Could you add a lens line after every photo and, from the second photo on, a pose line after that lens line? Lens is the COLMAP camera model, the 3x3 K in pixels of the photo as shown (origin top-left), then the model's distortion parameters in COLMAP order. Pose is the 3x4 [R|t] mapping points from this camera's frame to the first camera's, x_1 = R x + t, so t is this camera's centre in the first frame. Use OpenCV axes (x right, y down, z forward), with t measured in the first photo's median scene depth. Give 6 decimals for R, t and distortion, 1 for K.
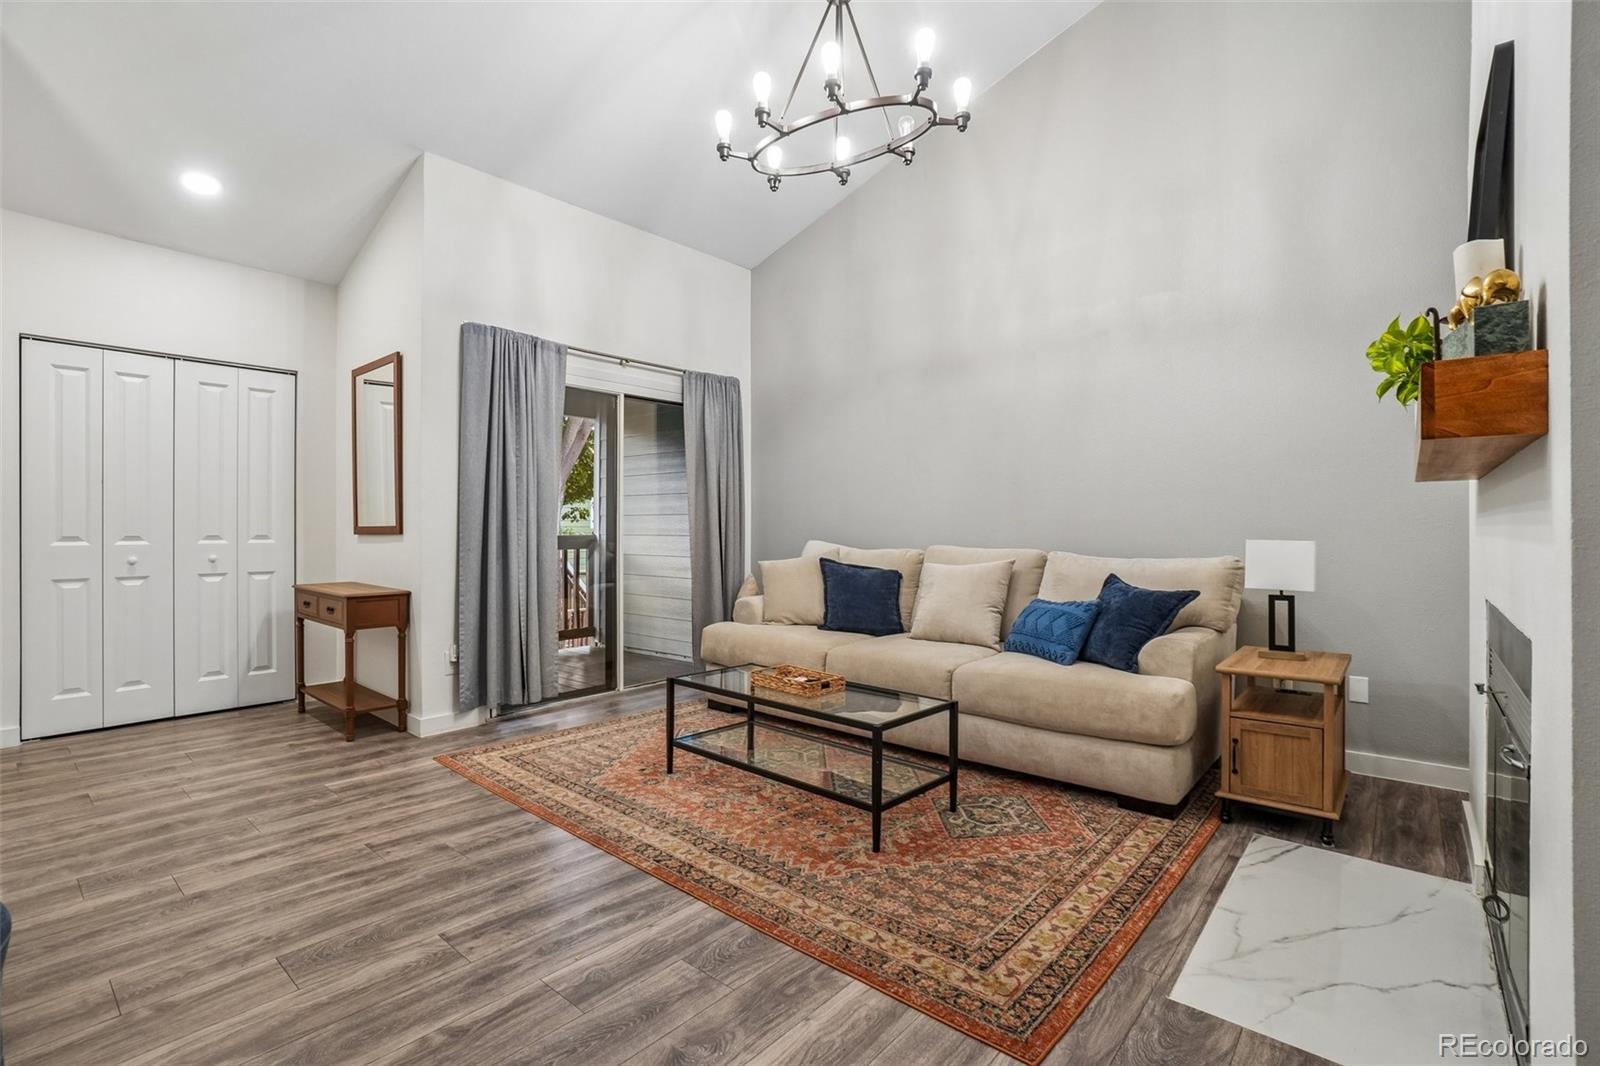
lens RADIAL K [[727.4, 0, 789.7], [0, 727.4, 531.4], [0, 0, 1]] dist [-0.050015, 0.013352]
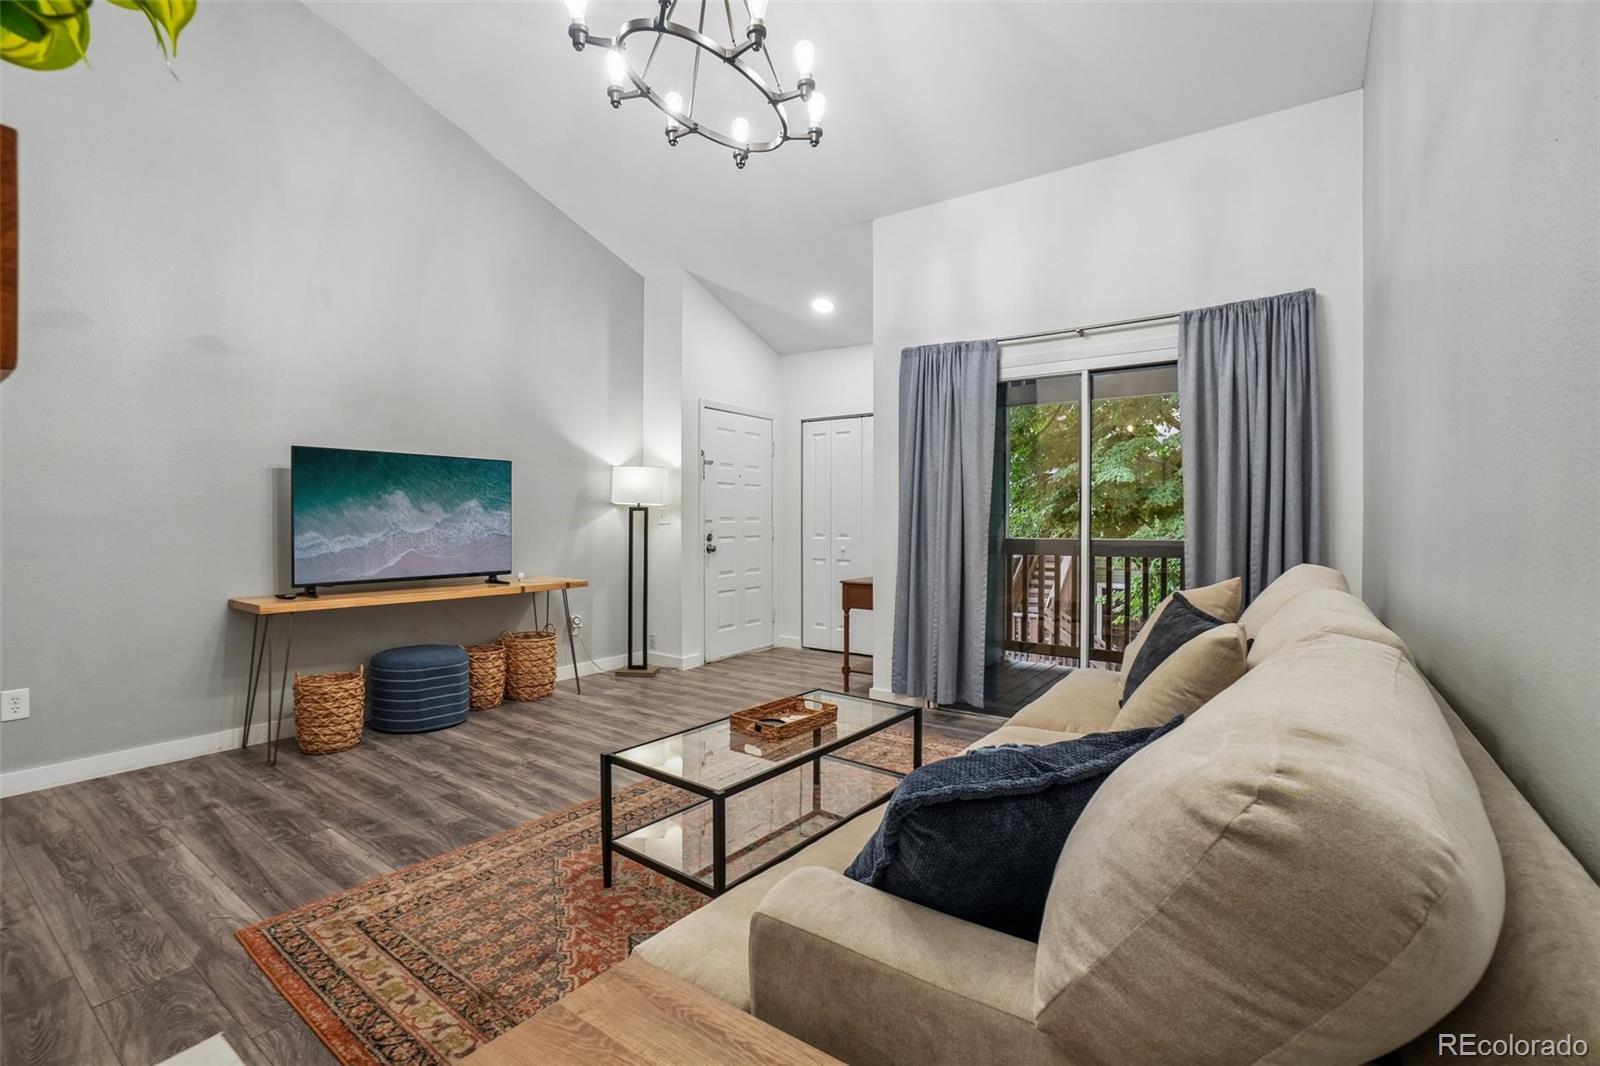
lens RADIAL K [[727.4, 0, 795.6], [0, 727.4, 525.7], [0, 0, 1]] dist [-0.050015, 0.013352]
pose [[0.089972, 0.000831, -0.995944, 1.244943], [-0.012121, 0.999927, -0.000260, -0.022962], [0.995871, 0.012095, 0.089975, 1.357899]]
